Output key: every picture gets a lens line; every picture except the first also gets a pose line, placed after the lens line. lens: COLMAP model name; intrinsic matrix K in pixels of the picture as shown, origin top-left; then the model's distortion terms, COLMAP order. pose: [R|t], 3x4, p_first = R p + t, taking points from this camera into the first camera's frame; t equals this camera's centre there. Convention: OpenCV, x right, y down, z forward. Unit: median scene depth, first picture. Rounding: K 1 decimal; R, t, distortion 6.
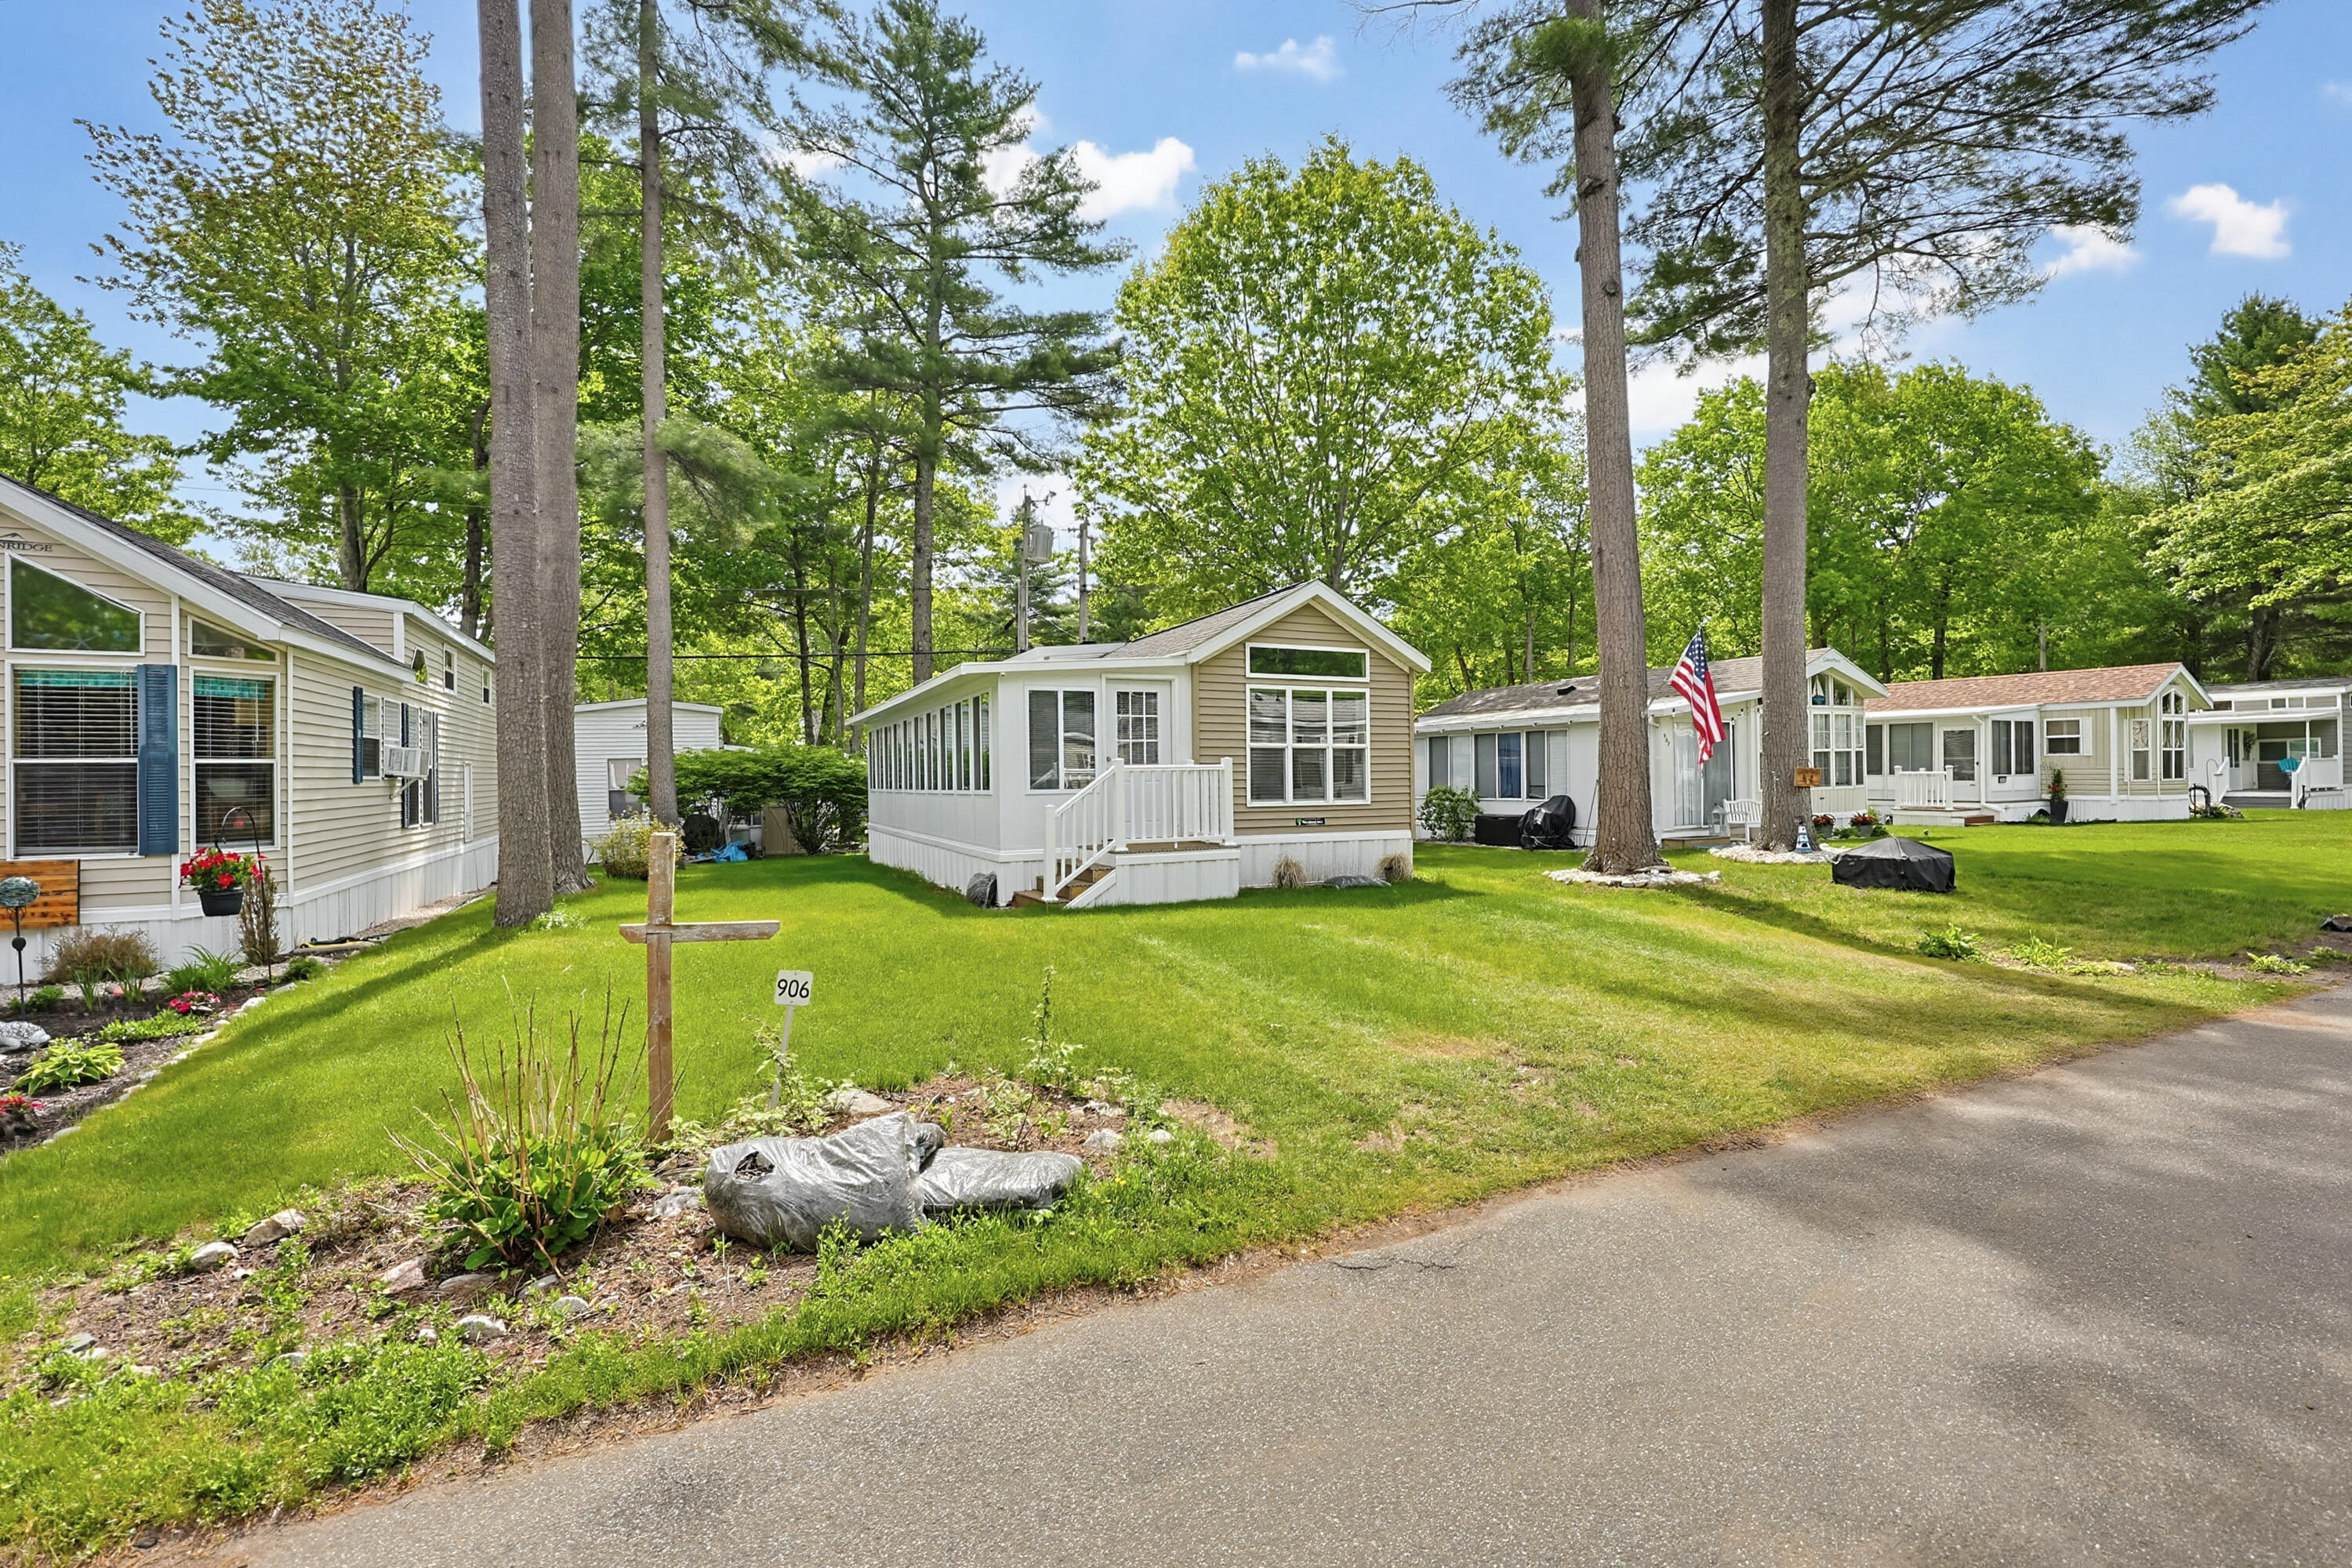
lens RADIAL K [[1012.0, 0, 1177.1], [0, 1012.0, 779.1], [0, 0, 1]] dist [0.004815, -0.001265]
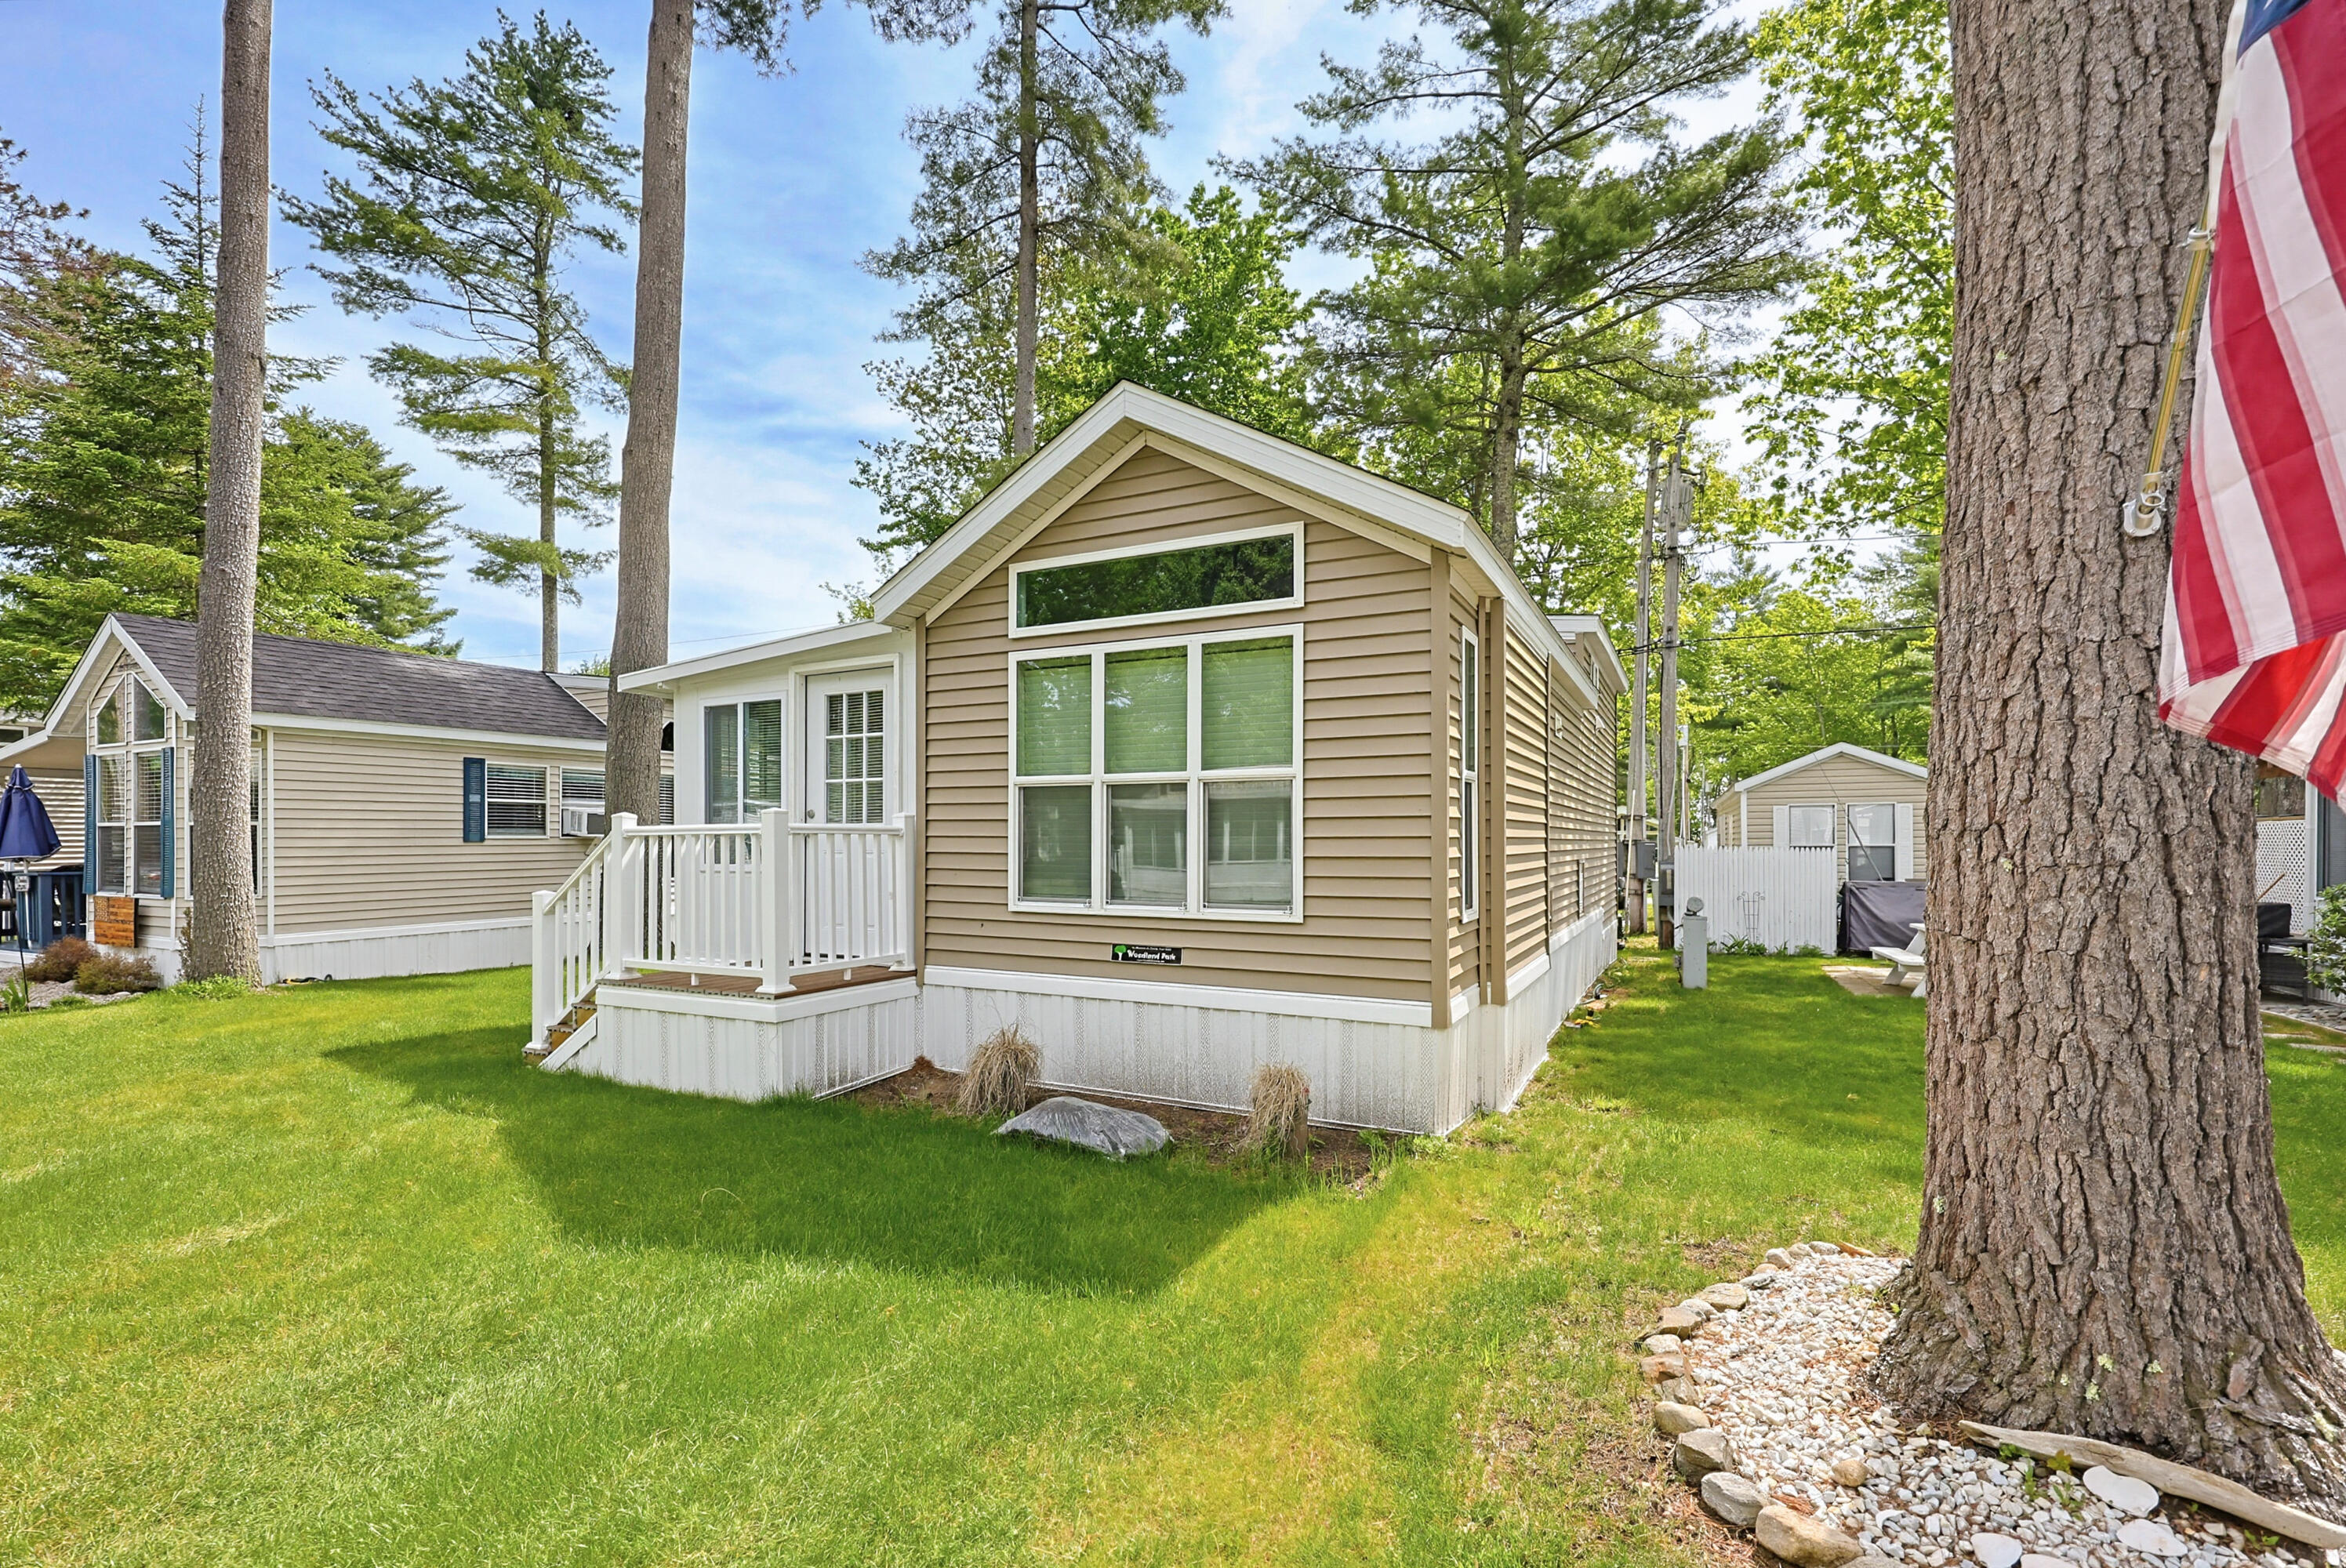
lens RADIAL K [[1009.3, 0, 1197.9], [0, 1009.3, 827.6], [0, 0, 1]] dist [0.004815, -0.001265]
pose [[0.623689, 0.000384, -0.781672, 0.480394], [-0.007467, 0.999957, -0.005466, -0.009623], [0.781637, 0.009246, 0.623665, 0.752075]]
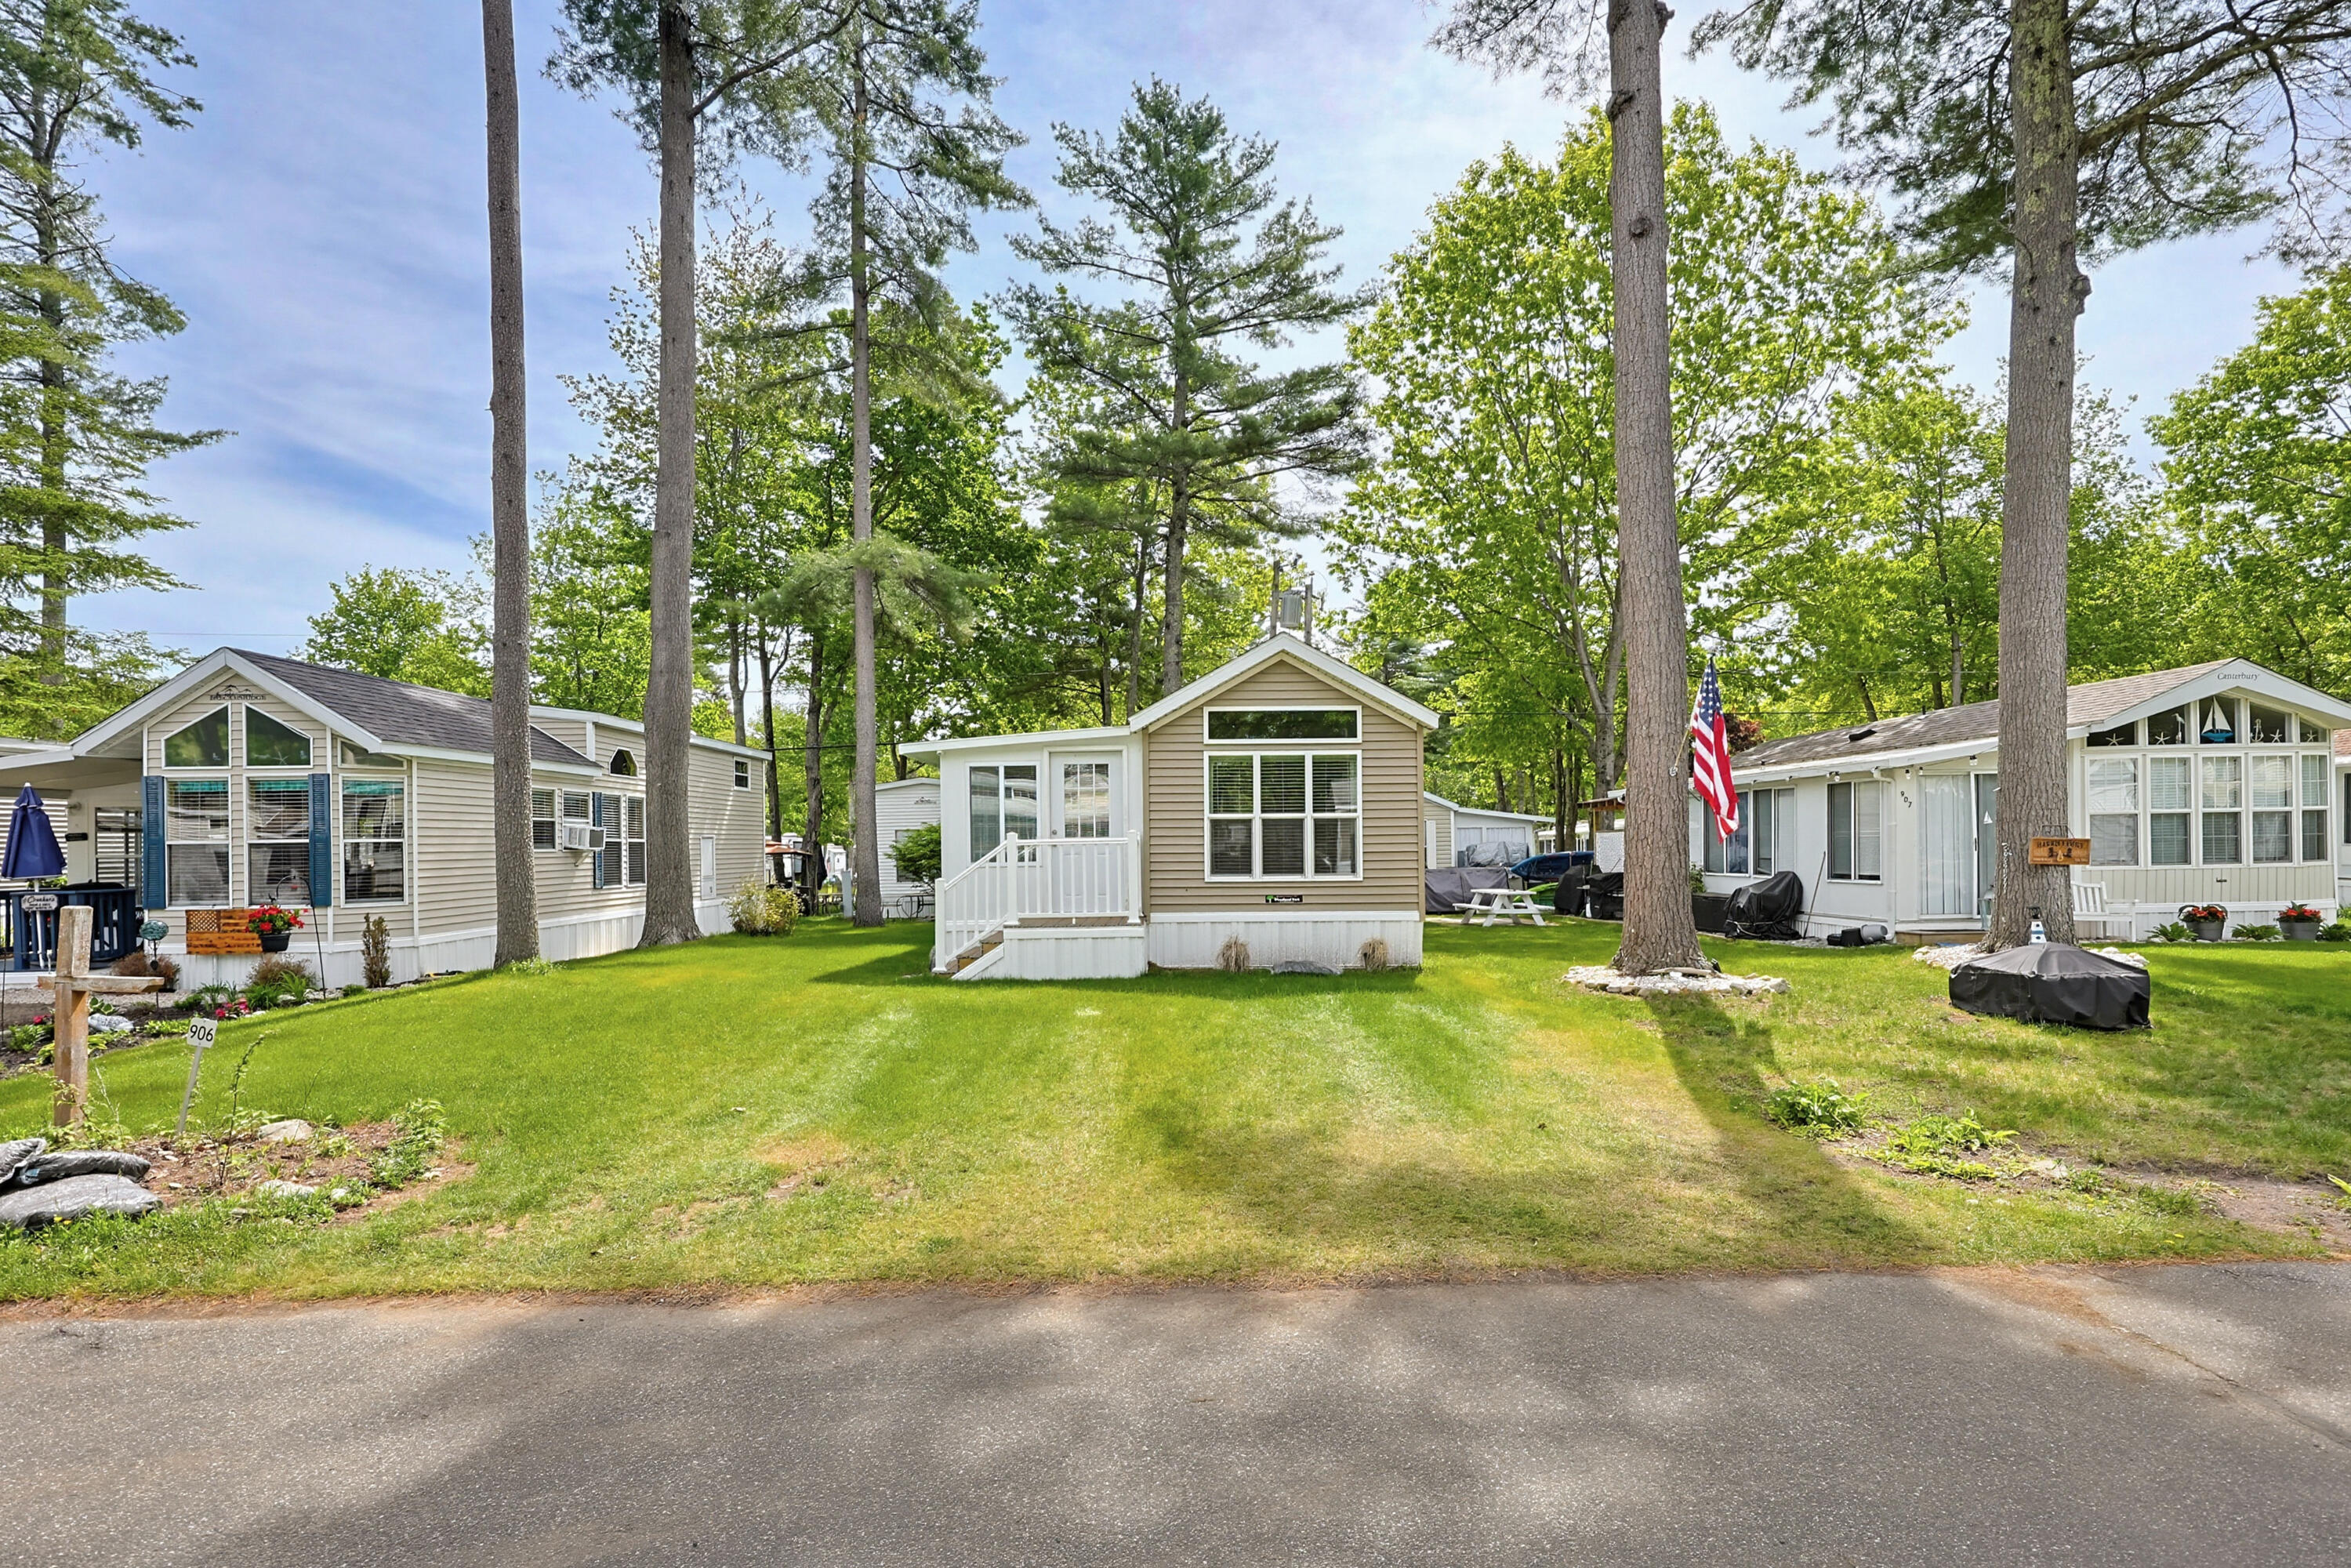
lens RADIAL K [[1011.6, 0, 1174.8], [0, 1011.6, 852.1], [0, 0, 1]] dist [0.004815, -0.001265]
pose [[0.907615, 0.003205, -0.419792, 0.425898], [0.000155, 0.999968, 0.007969, -0.007982], [0.419805, -0.007298, 0.907585, 0.131814]]
